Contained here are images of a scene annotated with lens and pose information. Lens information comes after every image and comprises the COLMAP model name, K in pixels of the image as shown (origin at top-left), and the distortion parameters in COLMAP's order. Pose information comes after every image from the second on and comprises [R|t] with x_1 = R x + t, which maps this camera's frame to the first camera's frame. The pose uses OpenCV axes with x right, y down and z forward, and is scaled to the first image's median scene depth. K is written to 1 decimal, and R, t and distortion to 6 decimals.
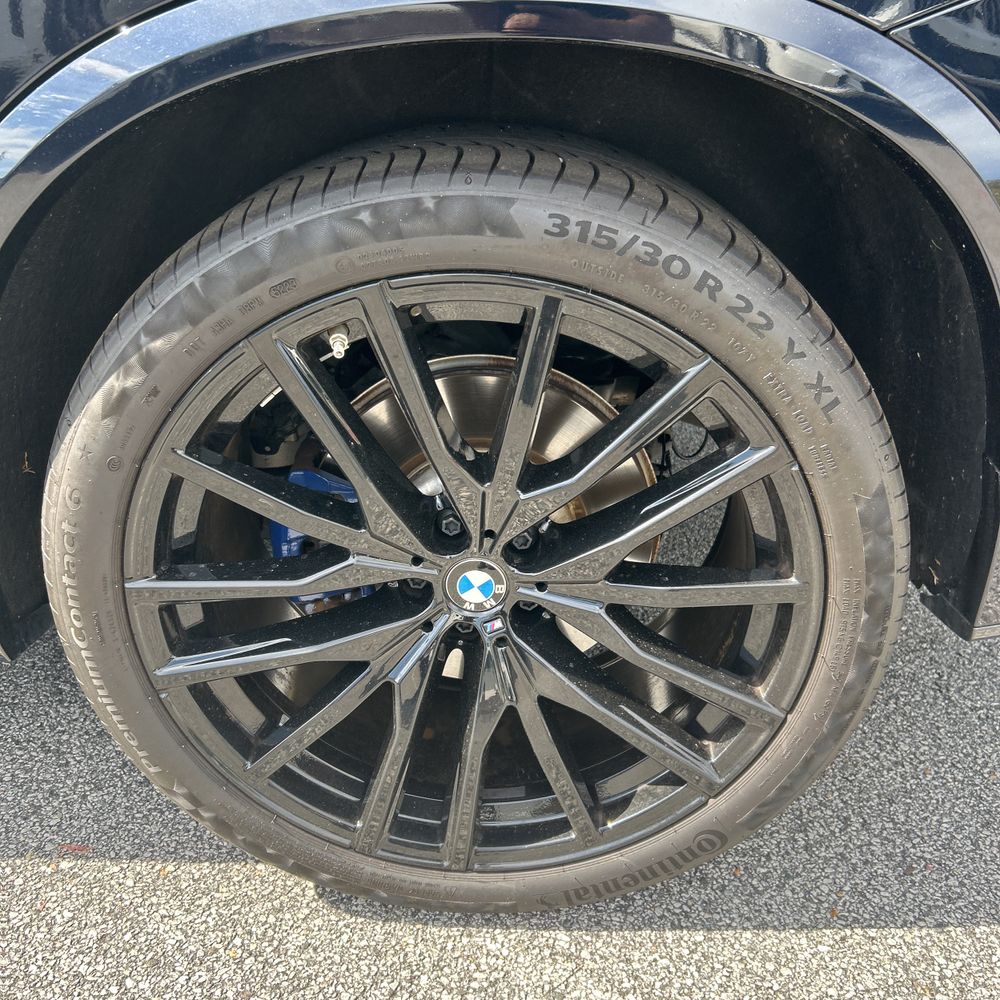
lens RADIAL K [[1036.9, 0, 502.4], [0, 1036.9, 501.2], [0, 0, 1]] dist [0.006347, 0.022164]
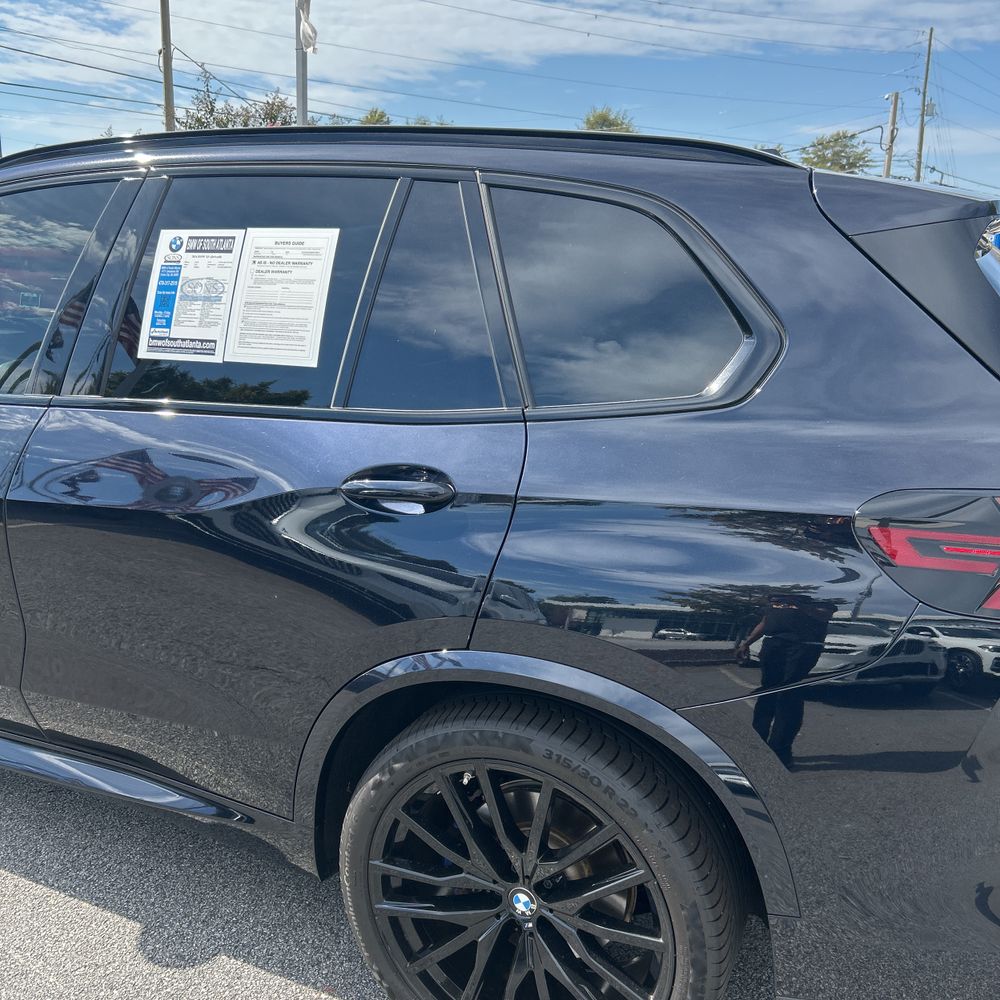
lens RADIAL K [[1011.5, 0, 490.9], [0, 1011.5, 497.1], [0, 0, 1]] dist [0.022194, 0.003790]
pose [[0.914776, 0.101056, -0.391117, 0.696243], [-0.197682, 0.956340, -0.215258, -0.267654], [0.352288, 0.274230, 0.894813, -1.156208]]
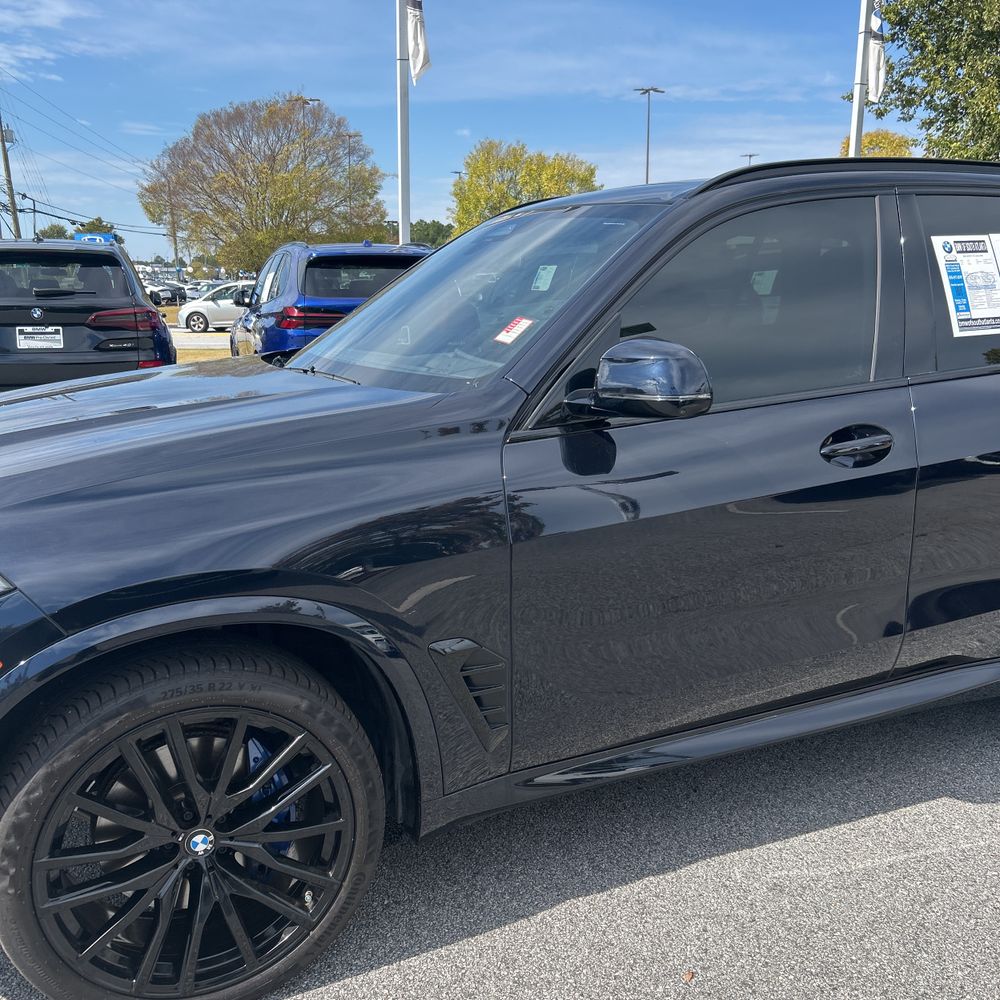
lens RADIAL K [[1015.3, 0, 506.8], [0, 1015.3, 502.9], [0, 0, 1]] dist [0.042980, -0.059318]
pose [[0.901203, -0.119698, 0.416540, -3.850807], [0.228209, 0.948132, -0.221284, -0.079889], [-0.368447, 0.294480, 0.881775, -1.470677]]
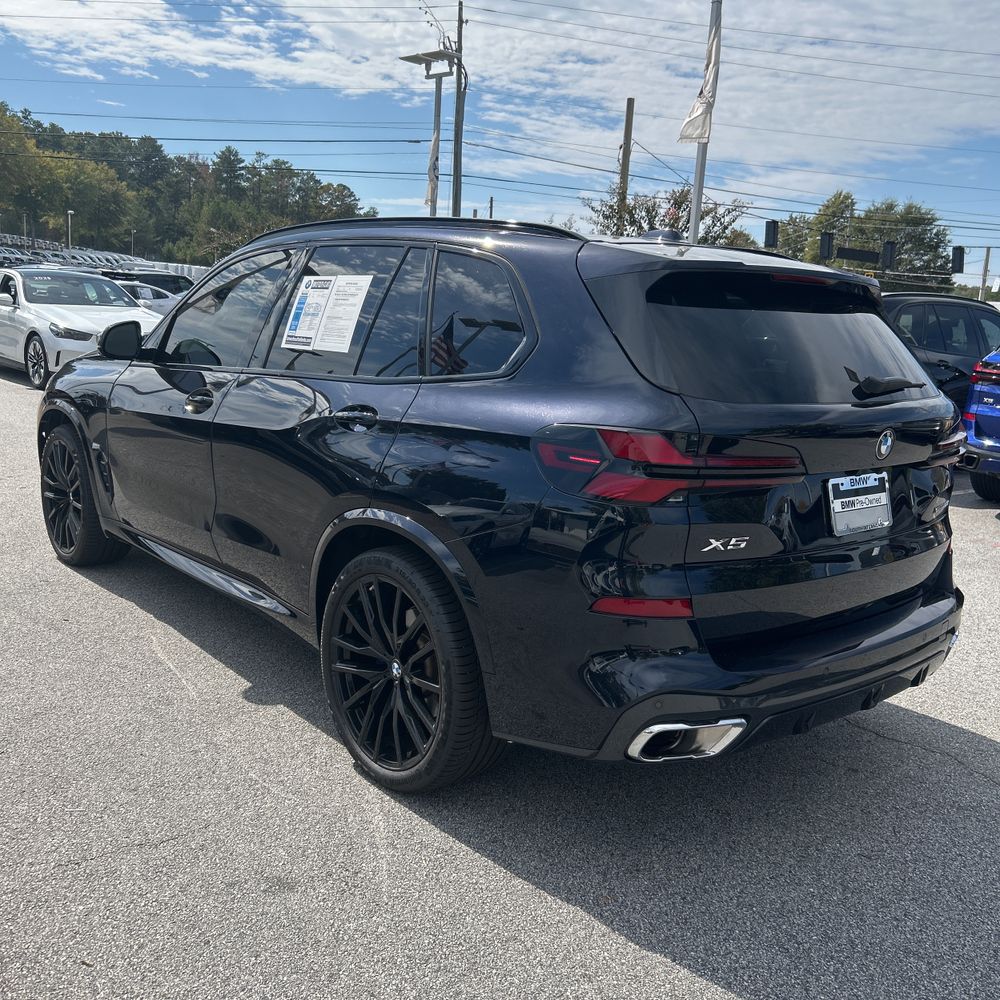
lens RADIAL K [[1020.9, 0, 500.0], [0, 1020.9, 500.0], [0, 0, 1]] dist [0.047774, -0.036471]
pose [[0.662364, 0.157592, -0.732420, 2.919730], [-0.392948, 0.905438, -0.160543, -0.017467], [0.637861, 0.394141, 0.661655, -1.395687]]
